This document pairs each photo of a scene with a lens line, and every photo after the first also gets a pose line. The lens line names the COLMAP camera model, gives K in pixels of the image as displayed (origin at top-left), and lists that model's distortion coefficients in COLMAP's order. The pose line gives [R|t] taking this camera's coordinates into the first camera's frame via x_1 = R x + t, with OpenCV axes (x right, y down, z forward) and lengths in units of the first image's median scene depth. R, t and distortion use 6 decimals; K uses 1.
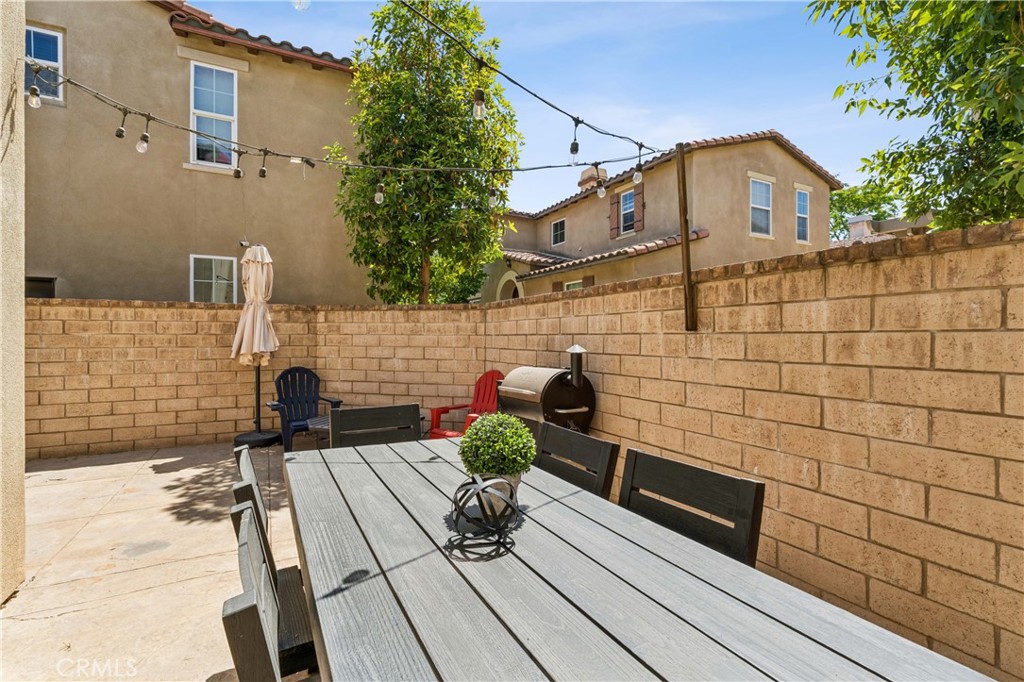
lens RADIAL K [[472.0, 0, 512.0], [0, 472.0, 341.0], [0, 0, 1]] dist [0.001830, 0.000093]
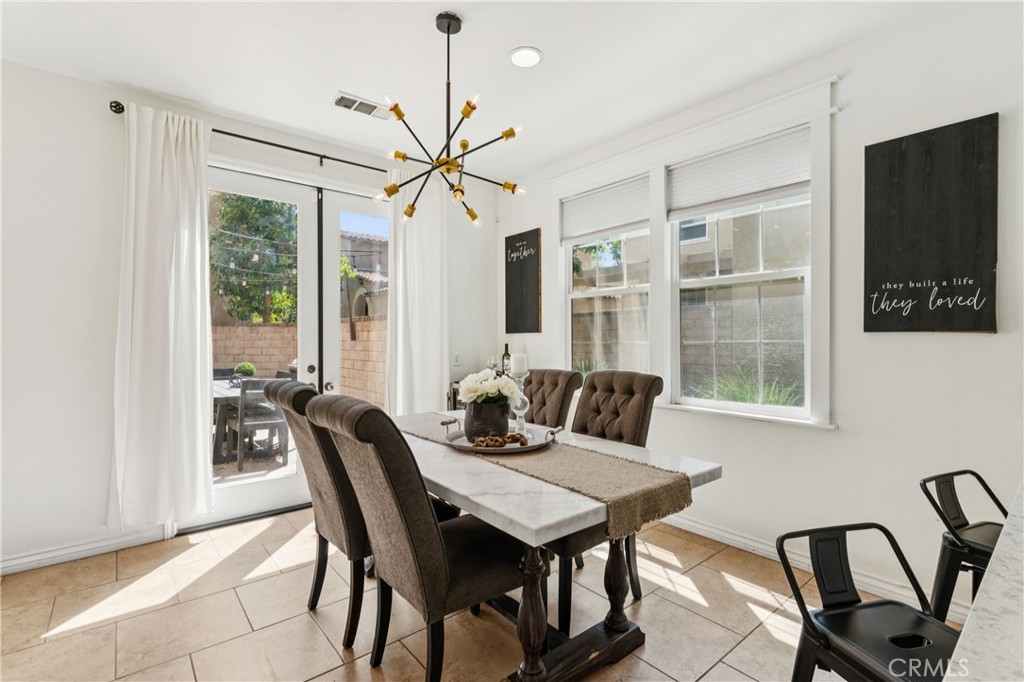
lens RADIAL K [[472.0, 0, 512.0], [0, 472.0, 341.0], [0, 0, 1]] dist [0.001830, 0.000093]
pose [[0.977823, -0.000669, 0.209433, 0.489616], [0.001711, 0.999987, -0.004794, -0.002858], [-0.209427, 0.005046, 0.977811, -1.234085]]
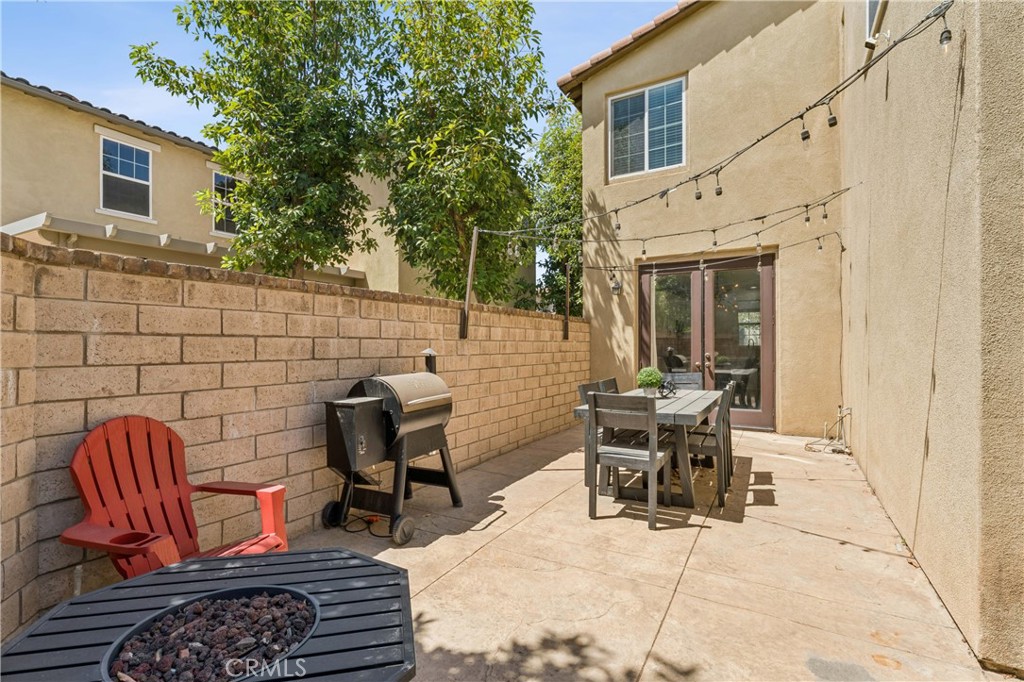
lens RADIAL K [[472.0, 0, 512.0], [0, 472.0, 341.0], [0, 0, 1]] dist [0.001830, 0.000093]
pose [[-0.538238, 0.007233, 0.842762, -0.799486], [0.005842, 0.999971, -0.004851, -0.002790], [-0.842772, 0.002313, -0.538265, 1.275026]]
